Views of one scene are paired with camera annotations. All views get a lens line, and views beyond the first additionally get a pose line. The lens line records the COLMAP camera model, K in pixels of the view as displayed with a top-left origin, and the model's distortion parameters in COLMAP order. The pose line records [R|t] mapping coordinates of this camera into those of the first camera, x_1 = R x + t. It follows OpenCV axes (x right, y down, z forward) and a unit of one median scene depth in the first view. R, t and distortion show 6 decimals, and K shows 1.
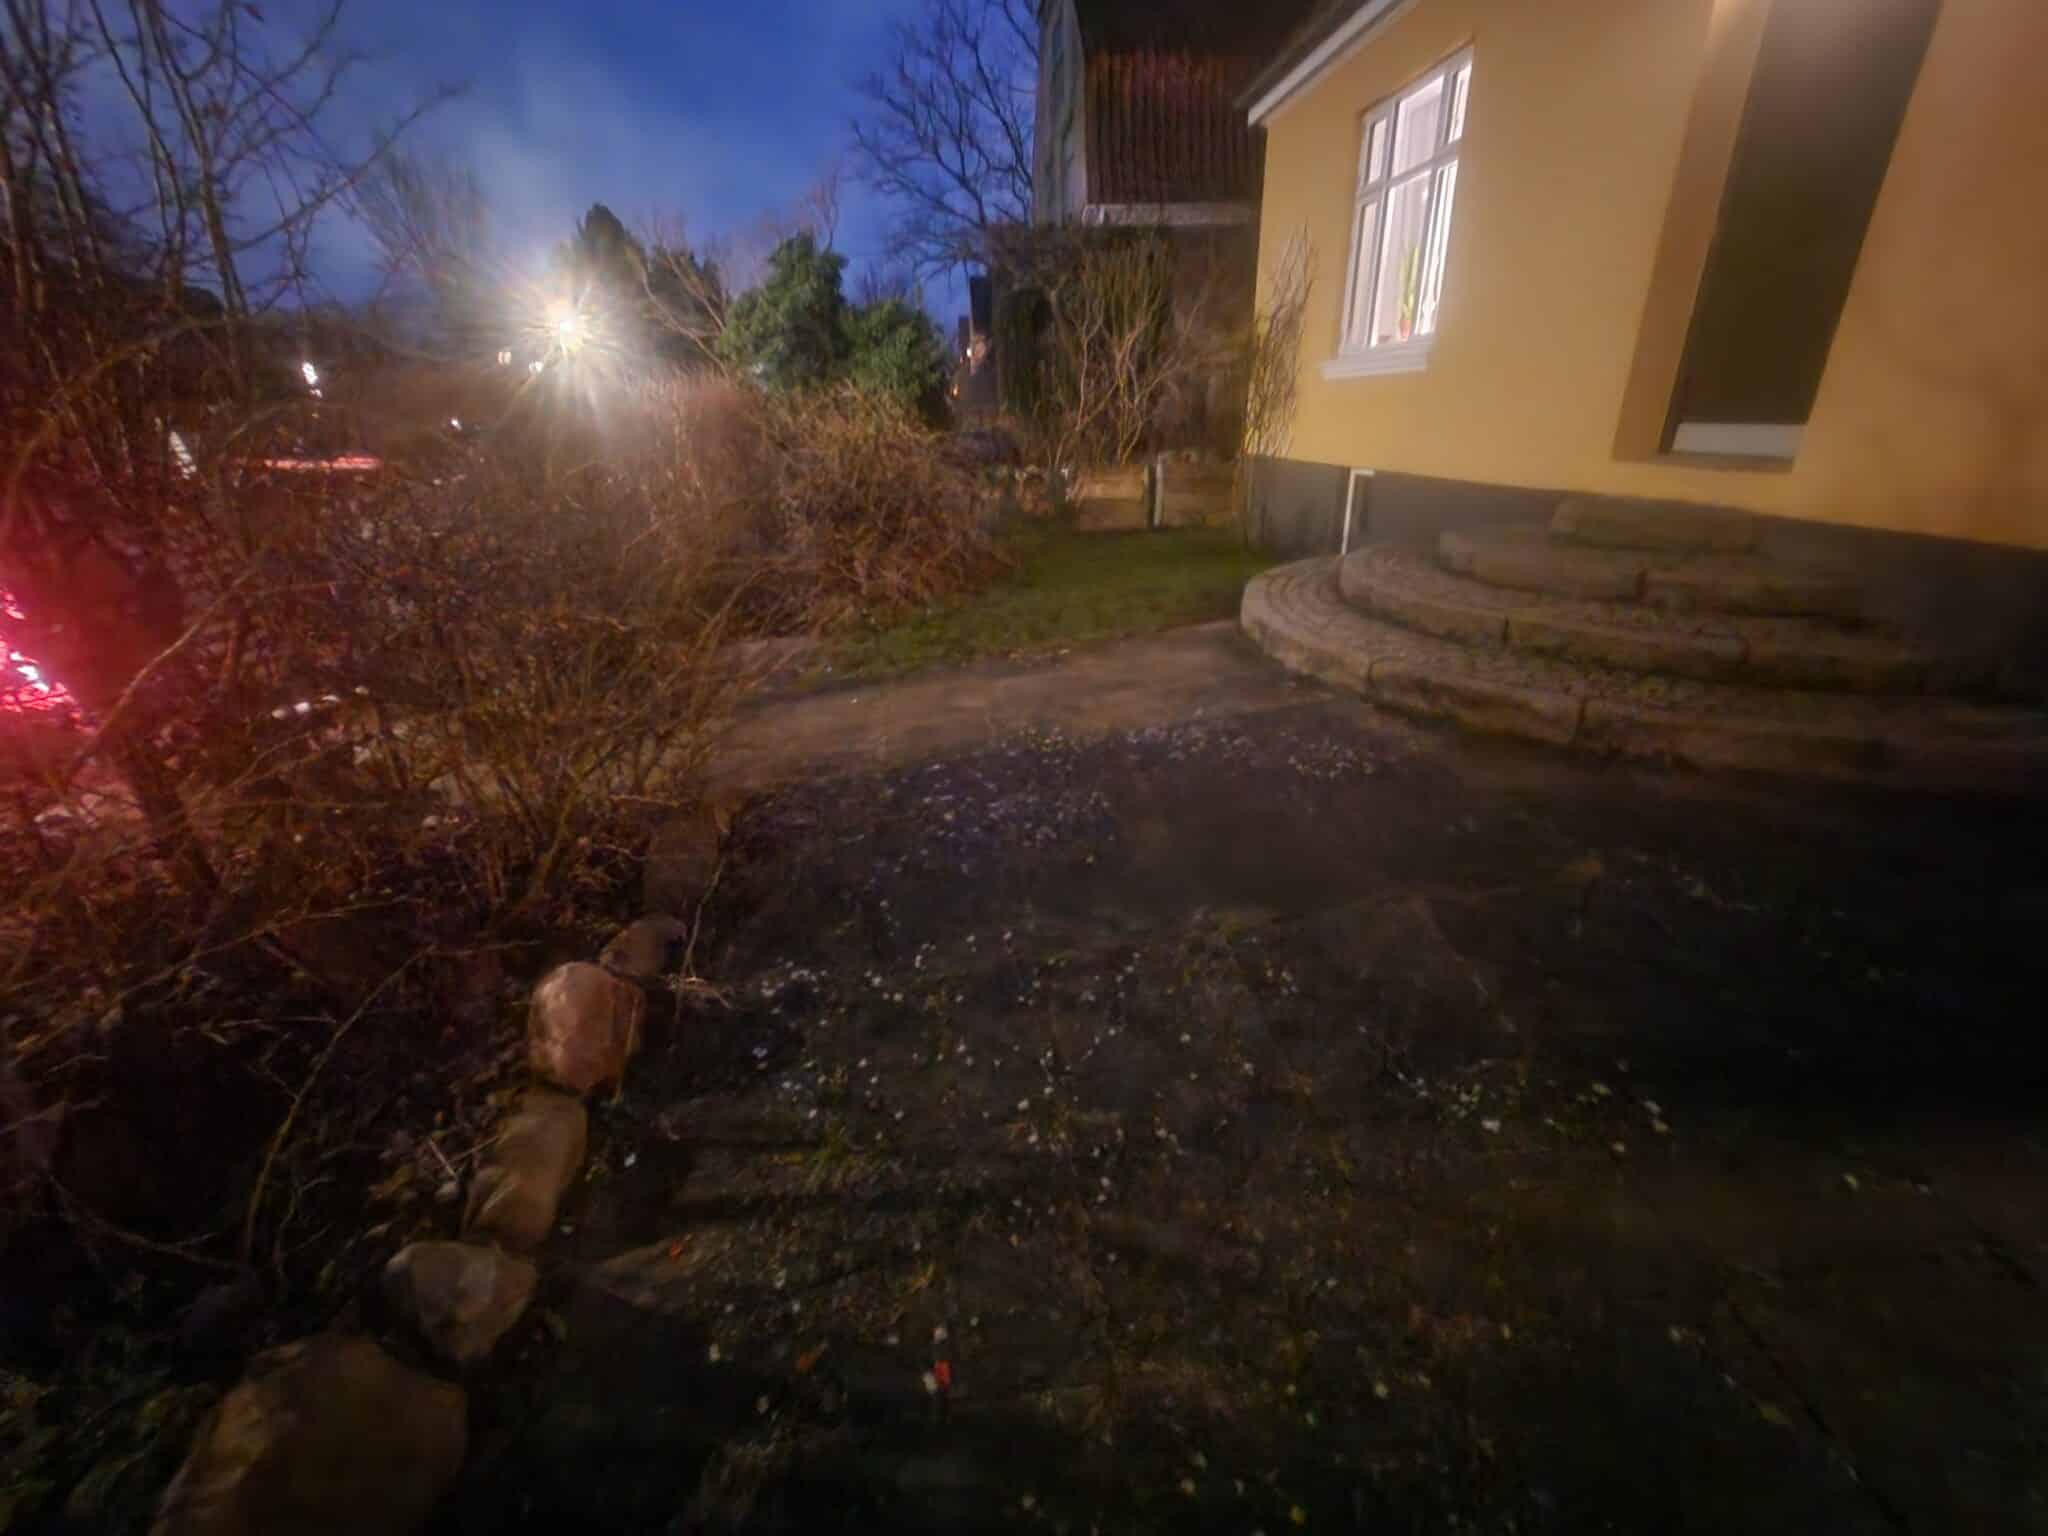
lens RADIAL K [[847.2, 0, 1040.5], [0, 847.2, 794.7], [0, 0, 1]] dist [0.001147, -0.000085]
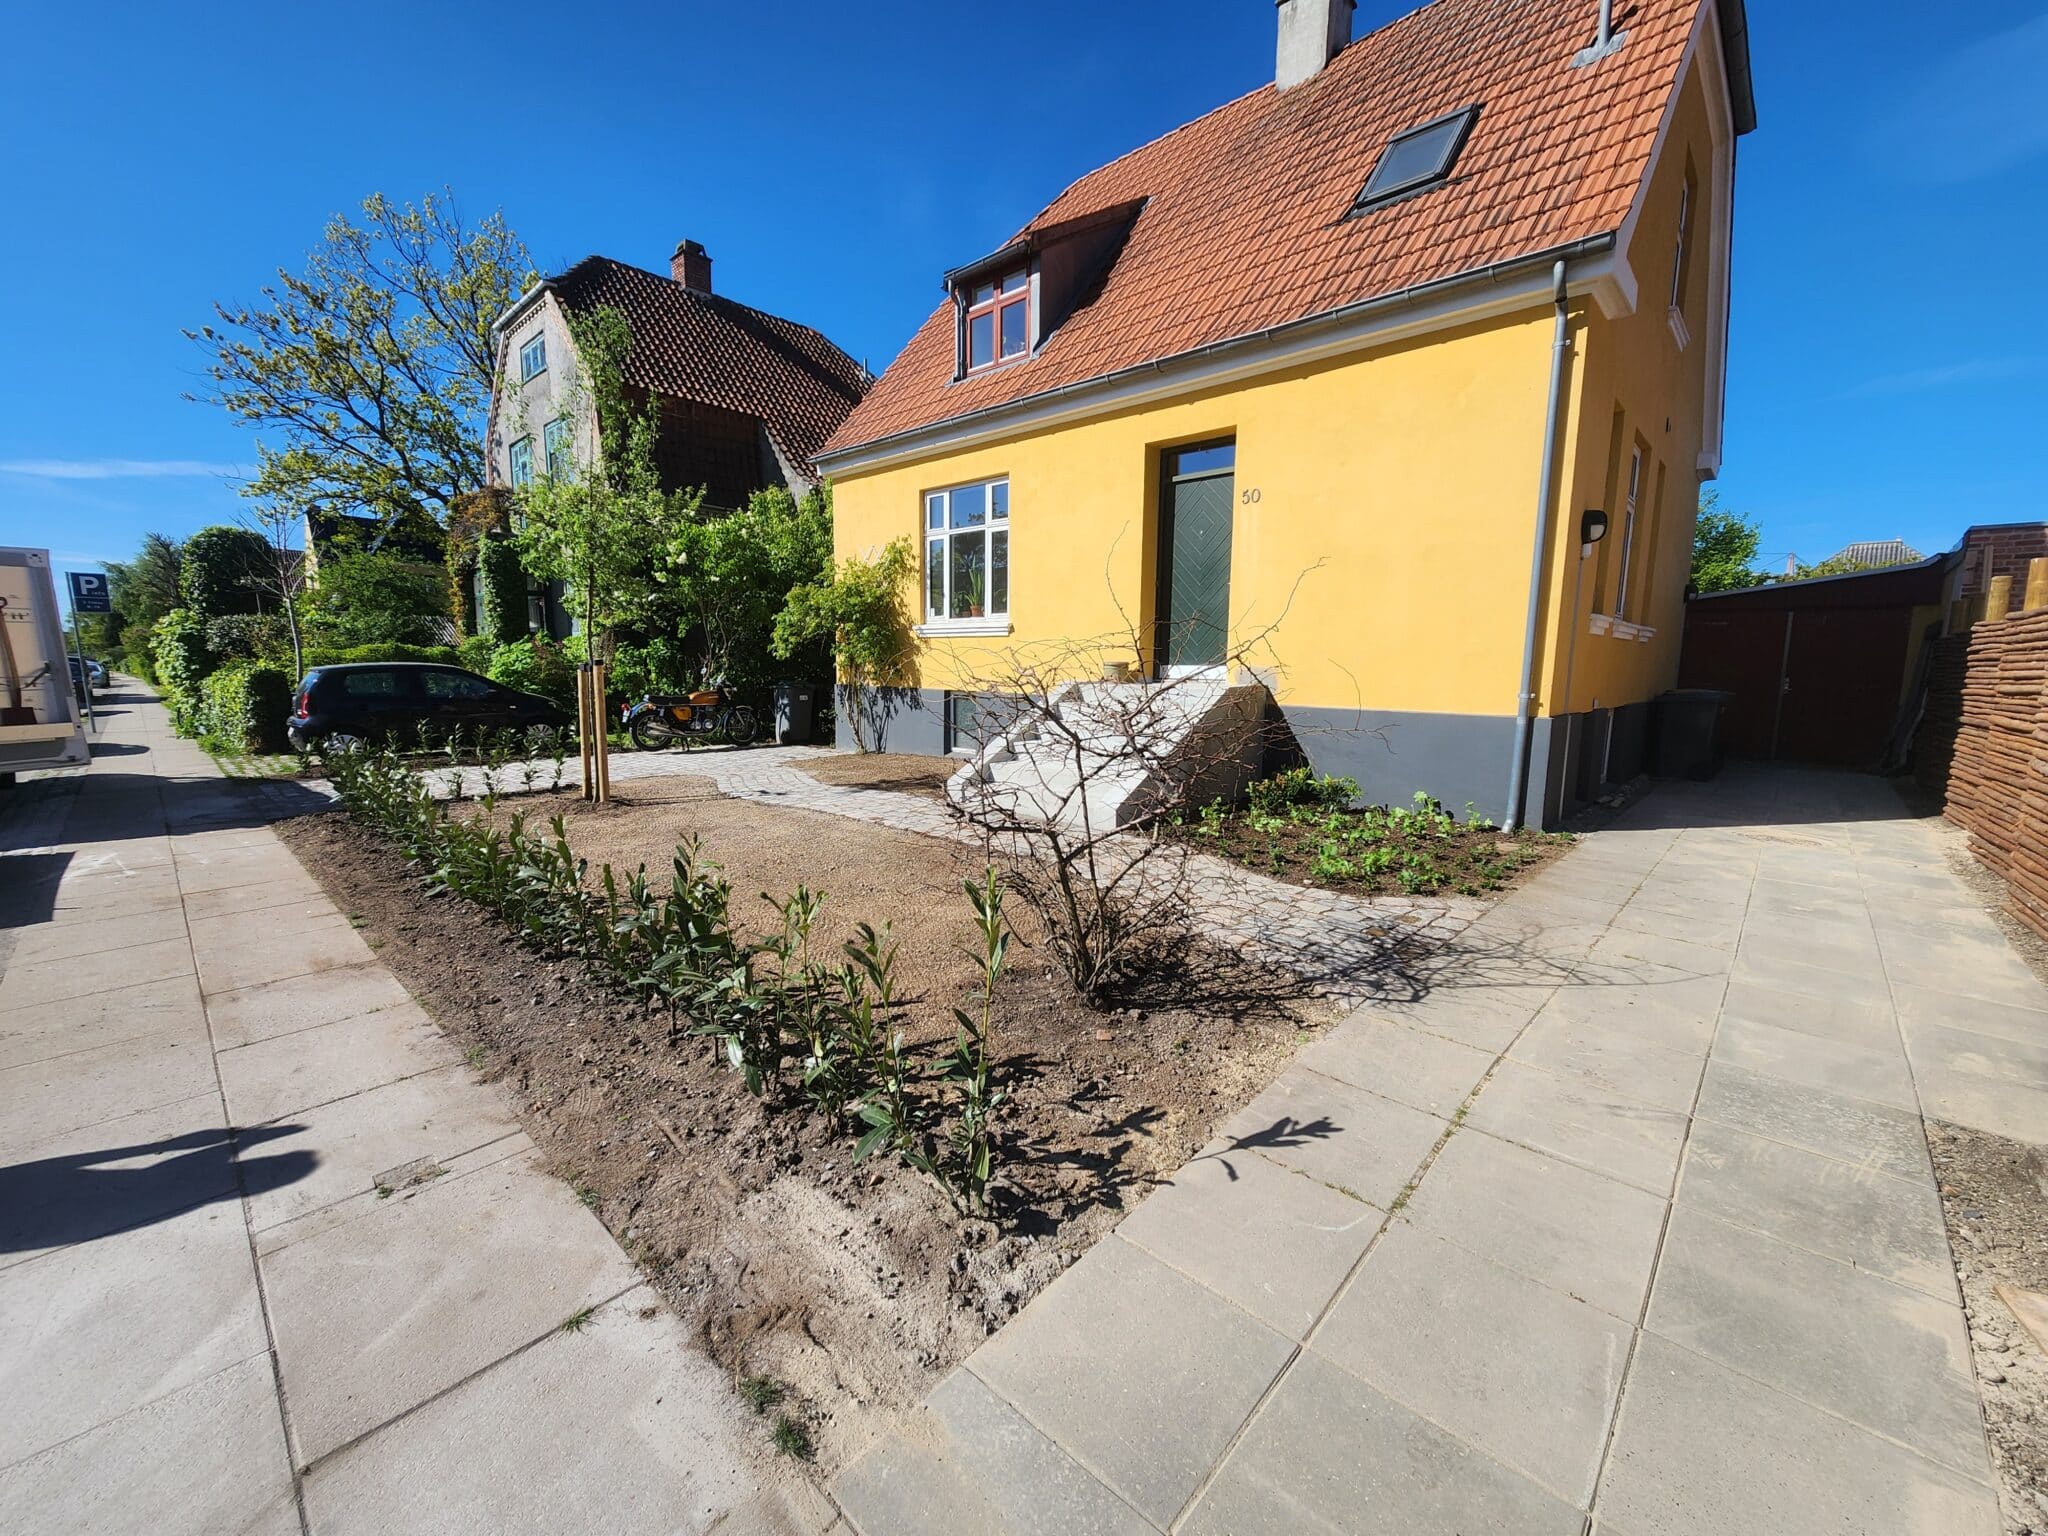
lens RADIAL K [[824.7, 0, 1032.3], [0, 824.7, 781.7], [0, 0, 1]] dist [0.004124, -0.001302]
pose [[0.764588, -0.053968, 0.642256, -0.217874], [0.234468, 0.951501, -0.199174, 0.044566], [-0.600358, 0.302875, 0.740160, -0.061749]]
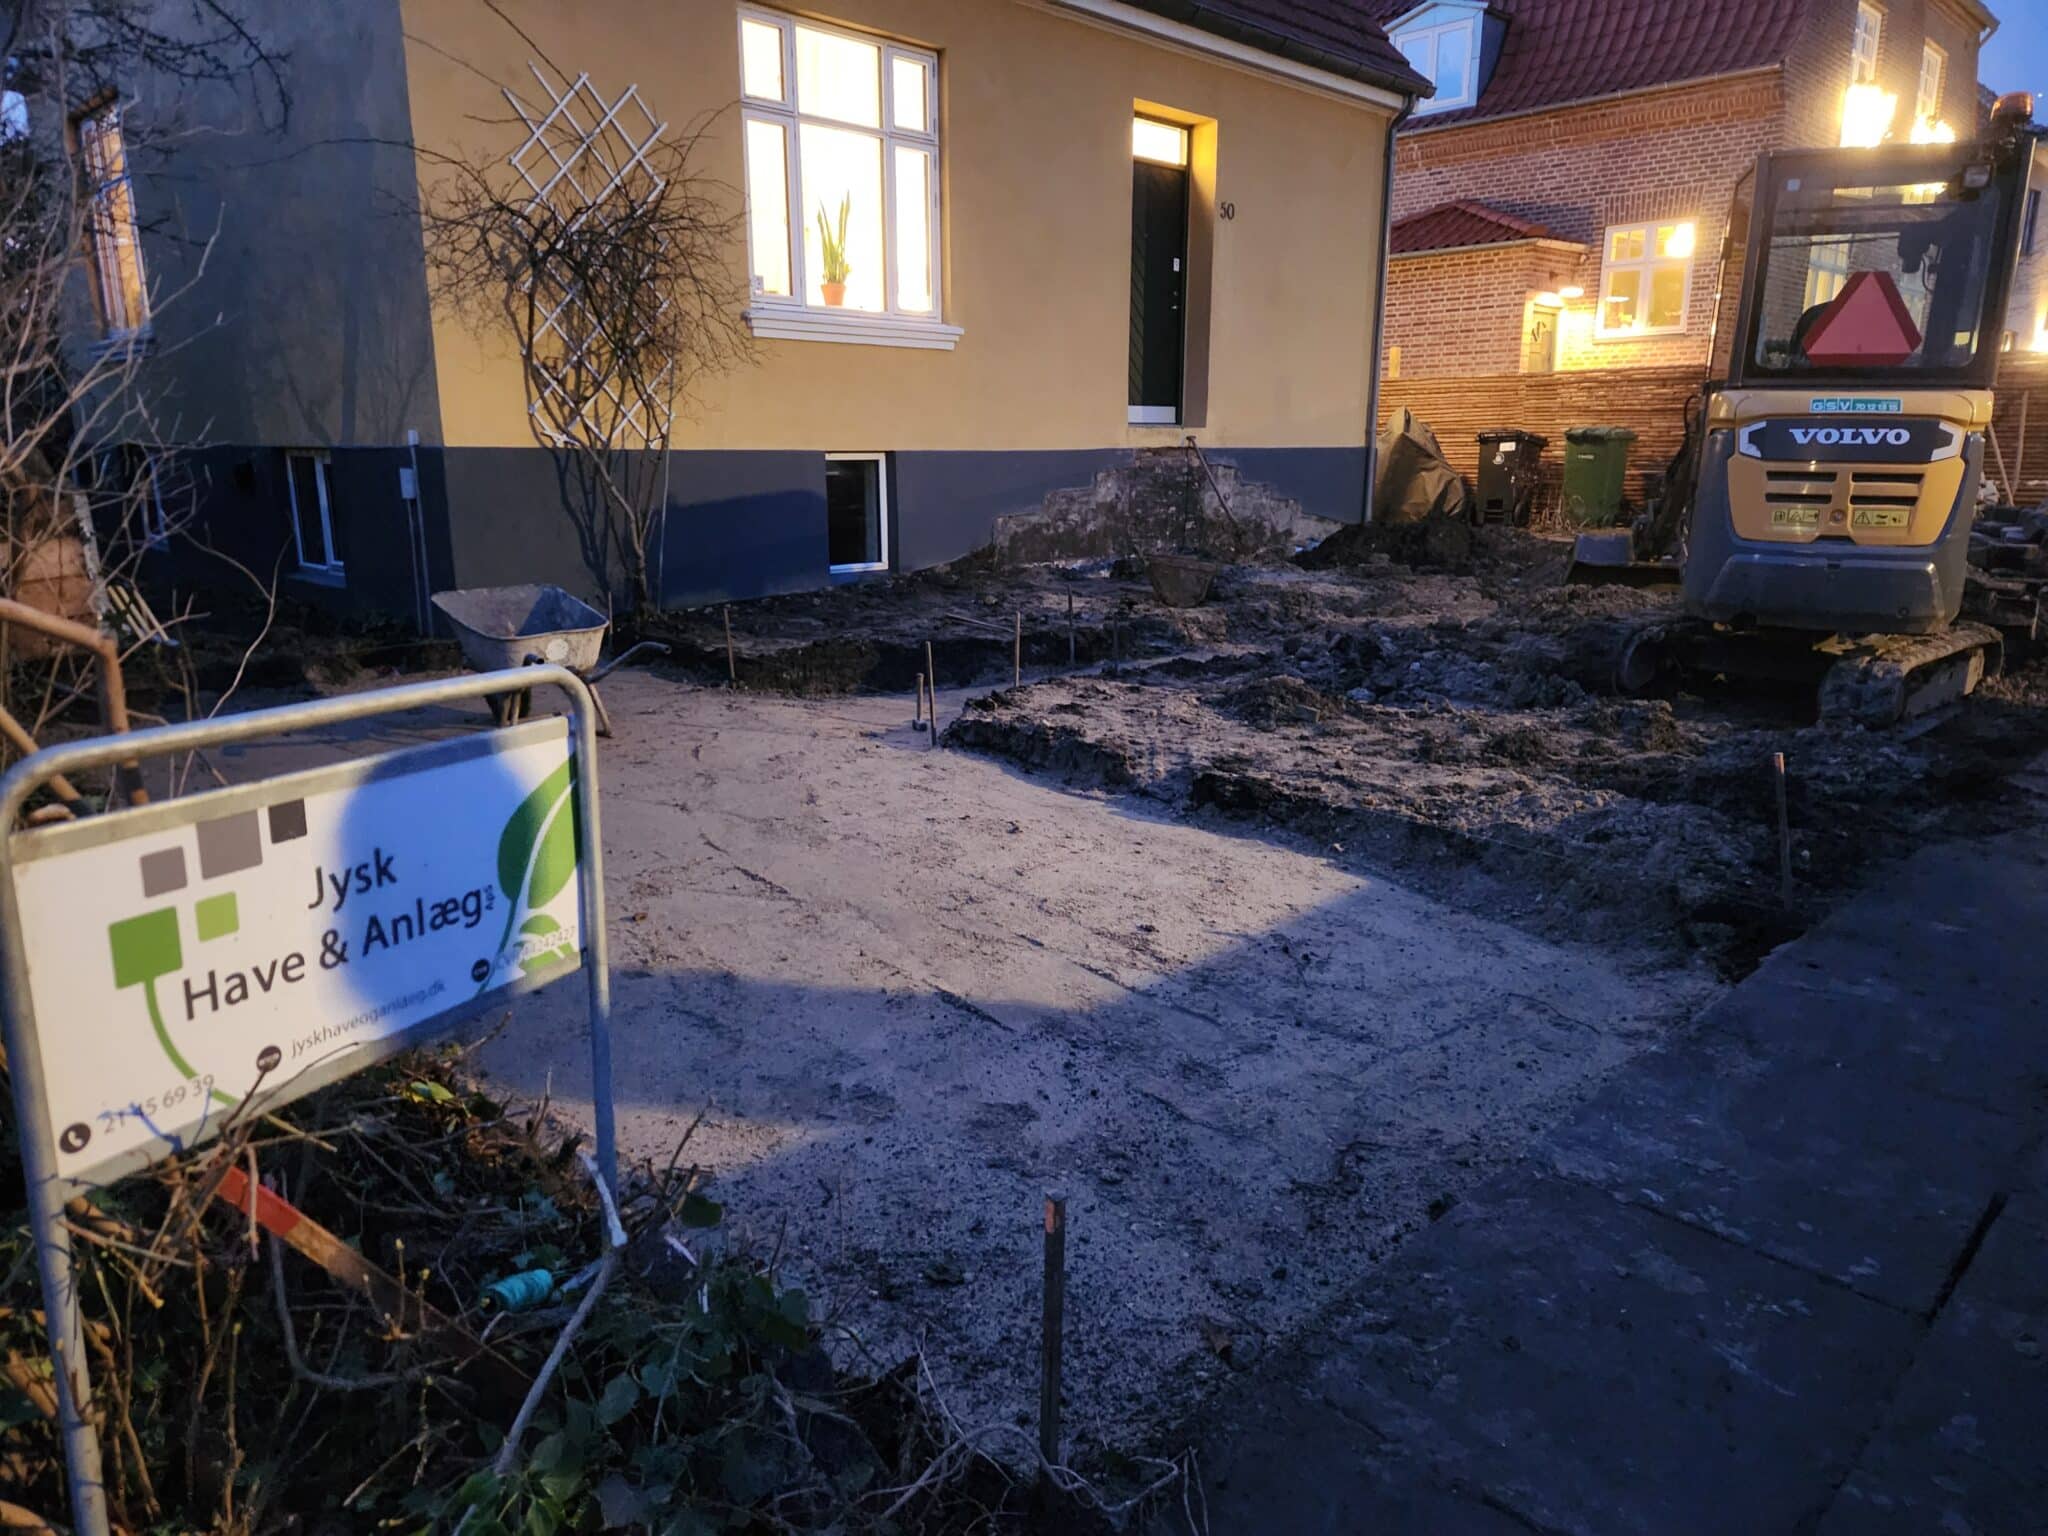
lens RADIAL K [[1384.4, 0, 1031.6], [0, 1384.4, 755.5], [0, 0, 1]] dist [0.093451, -0.085514]
pose [[-0.621051, -0.143340, 0.770551, -0.343969], [0.339219, 0.837125, 0.429129, -0.286574], [-0.706559, 0.527897, -0.471274, 0.725569]]
